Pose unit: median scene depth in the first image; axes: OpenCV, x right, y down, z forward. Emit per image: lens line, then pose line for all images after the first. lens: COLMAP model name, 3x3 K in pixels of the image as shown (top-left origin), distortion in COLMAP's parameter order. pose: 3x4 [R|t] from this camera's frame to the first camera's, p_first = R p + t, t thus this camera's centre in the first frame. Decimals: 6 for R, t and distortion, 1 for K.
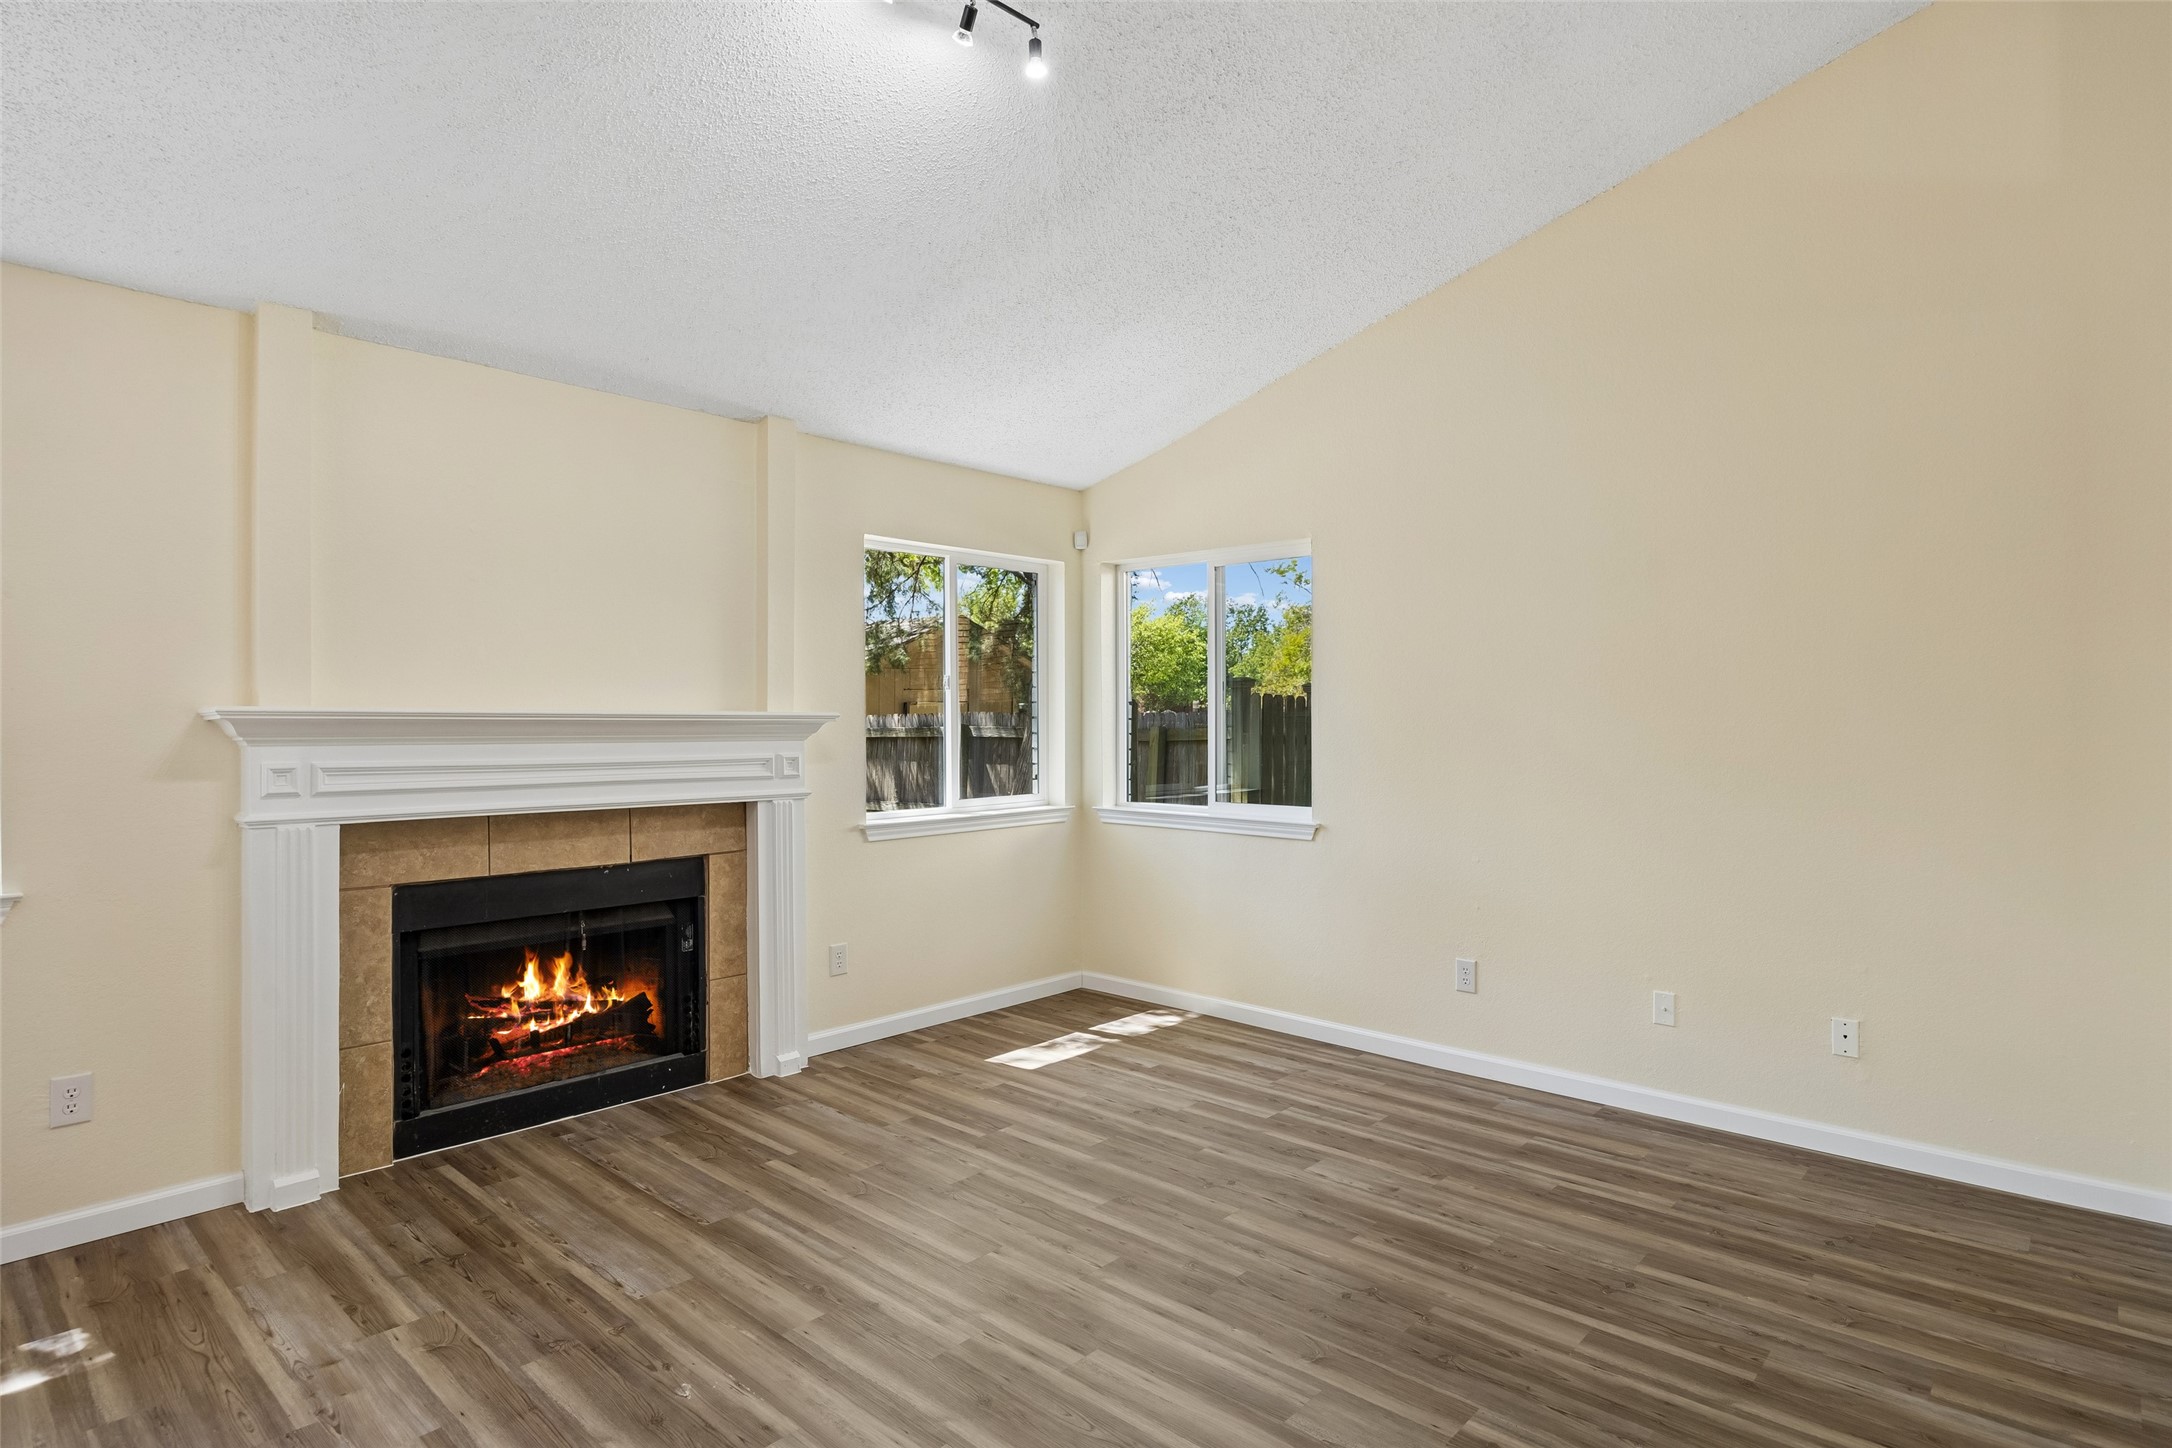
lens RADIAL K [[1136.9, 0, 1086.0], [0, 1136.9, 724.0], [0, 0, 1]] dist [-0.003368, -0.000097]
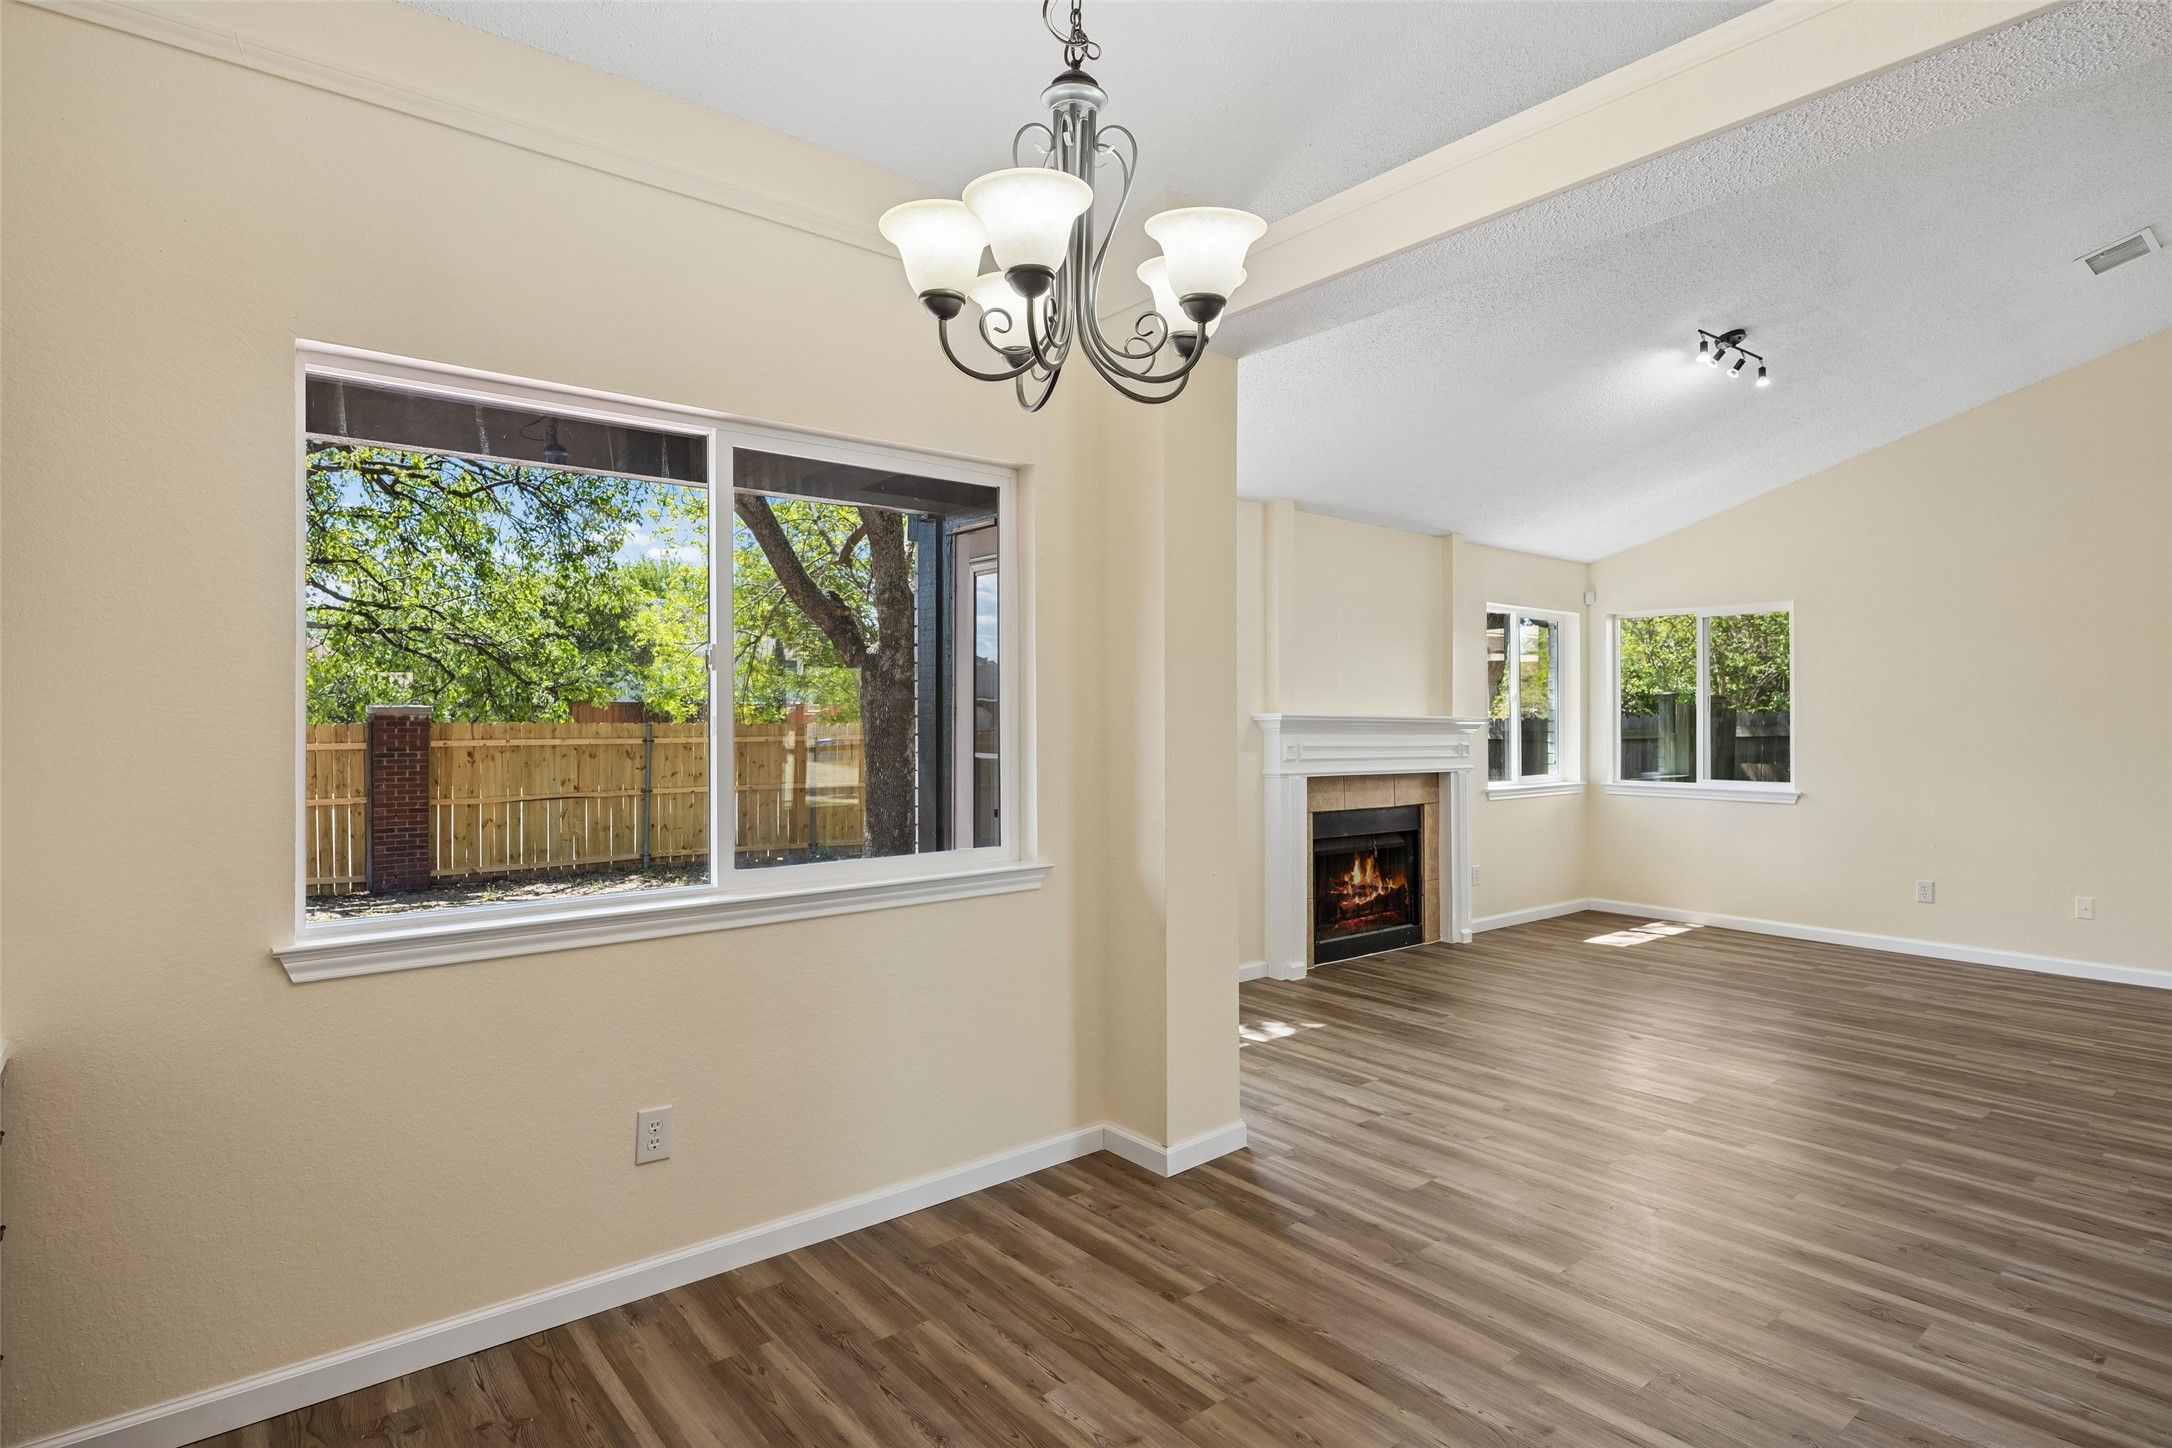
lens RADIAL K [[1129.0, 0, 1080.2], [0, 1129.0, 716.2], [0, 0, 1]] dist [0.000564, -0.000091]
pose [[0.990192, 0.001626, -0.139706, -0.594766], [-0.003307, 0.999925, -0.011805, 0.009336], [0.139677, 0.012152, 0.990123, -0.678936]]
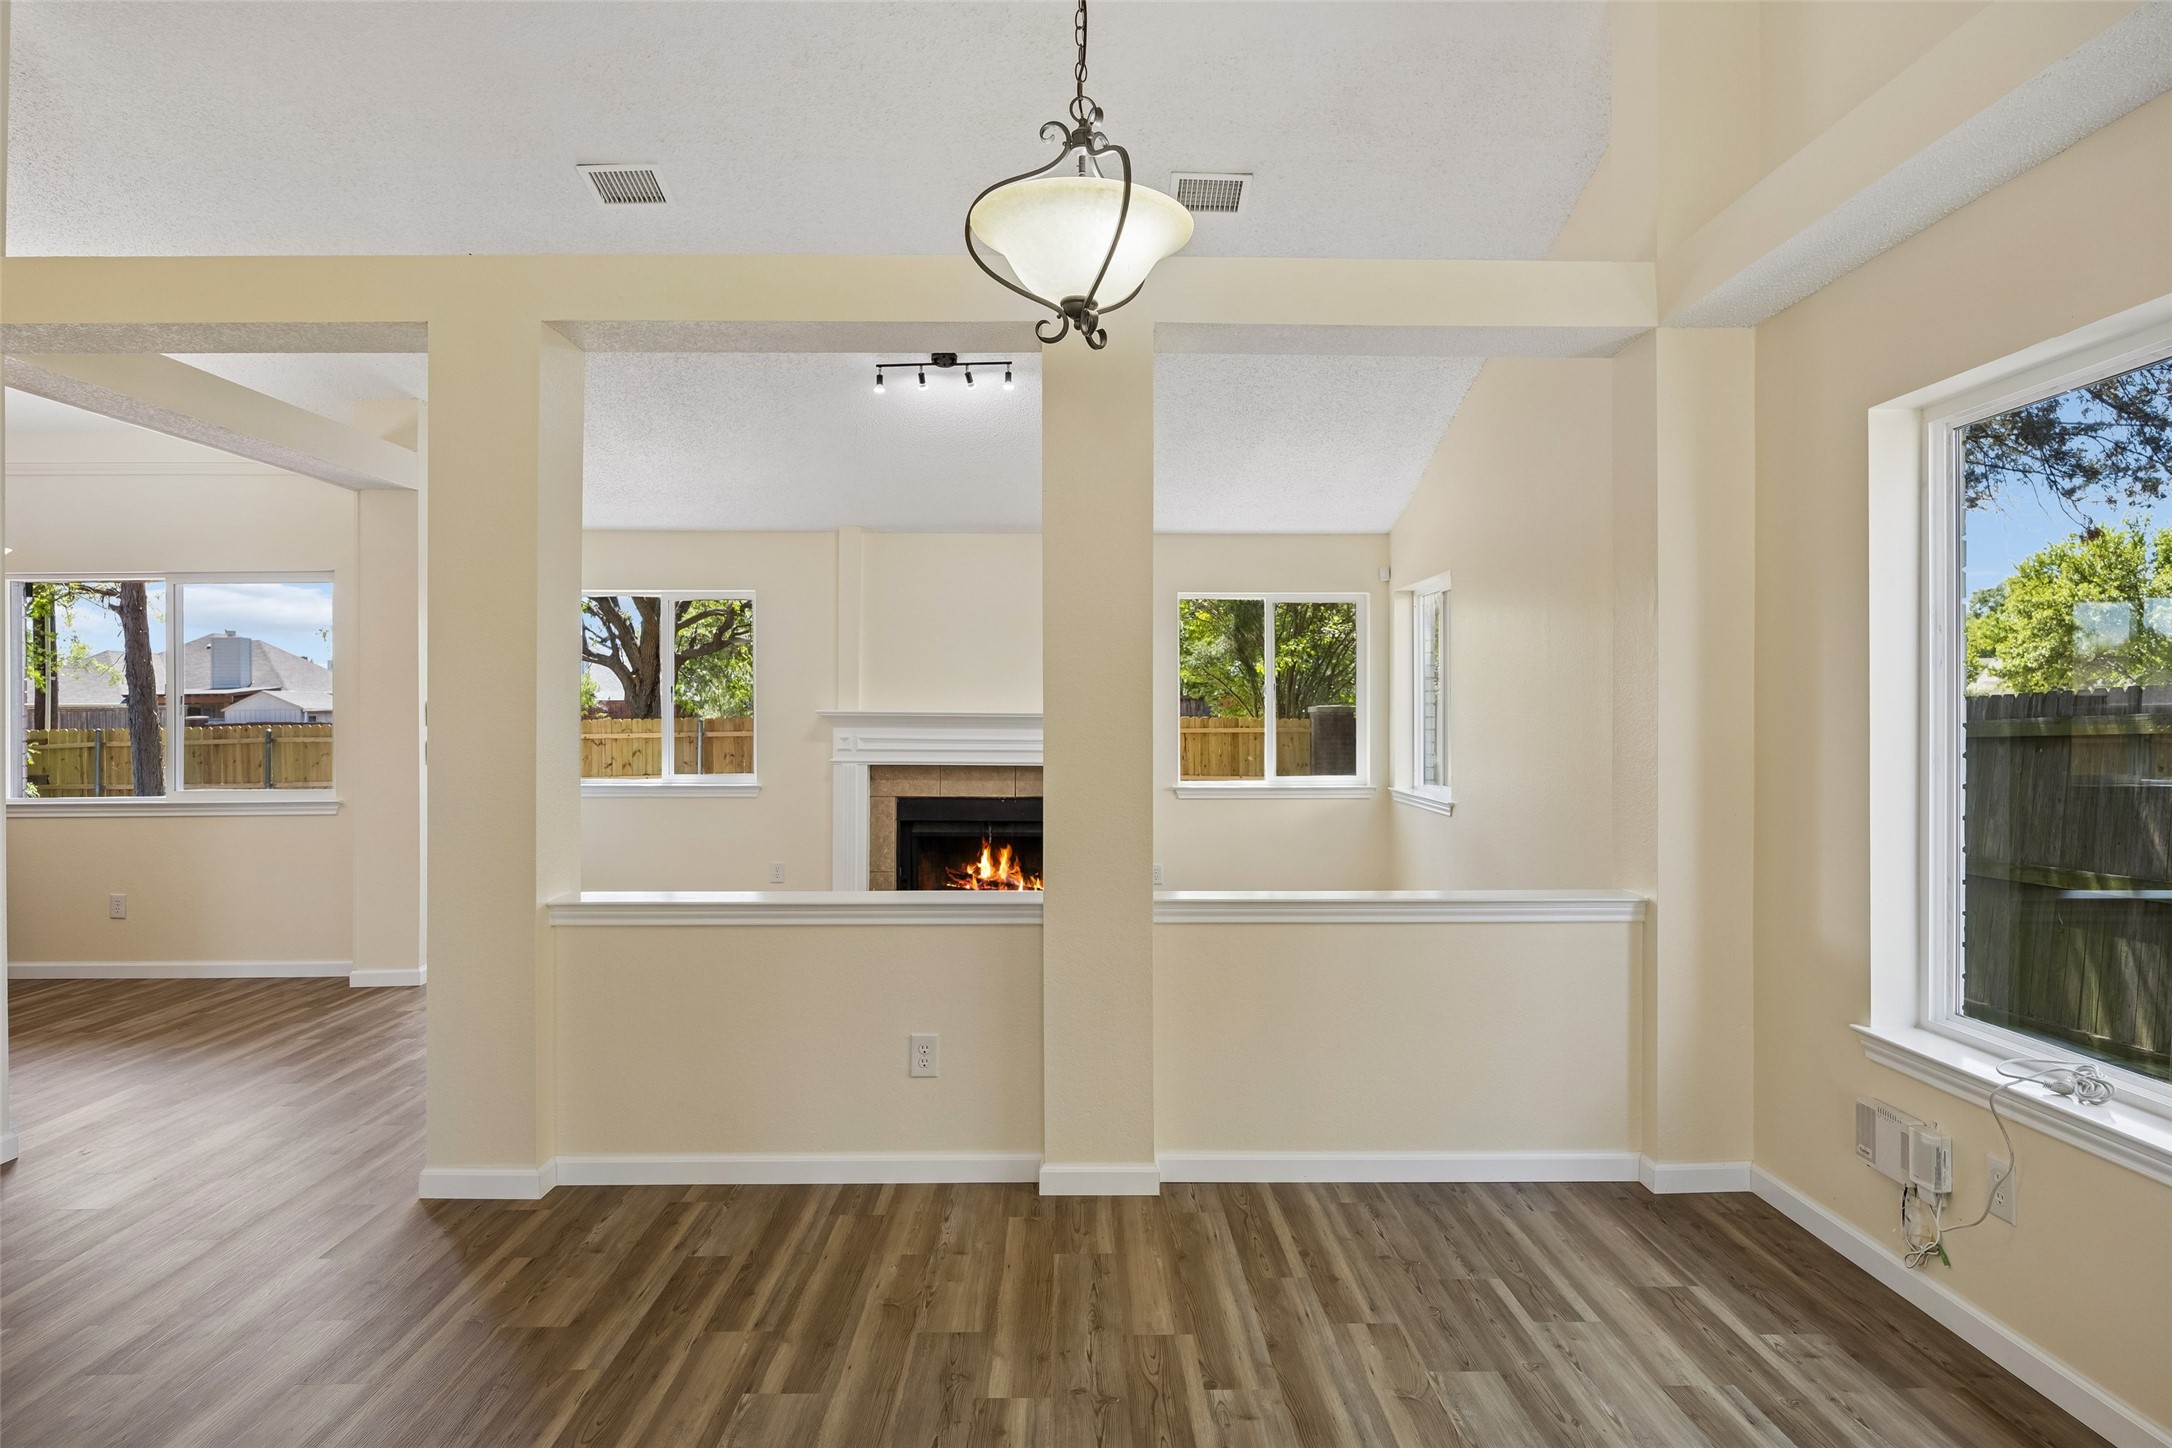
lens RADIAL K [[1375.8, 0, 1086.0], [0, 1375.8, 724.0], [0, 0, 1]] dist [0.001489, 0.000114]
pose [[0.690294, 0.004835, -0.723513, 1.158503], [-0.006755, 0.999977, 0.000238, 0.006776], [0.723498, 0.004723, 0.690311, -0.377756]]
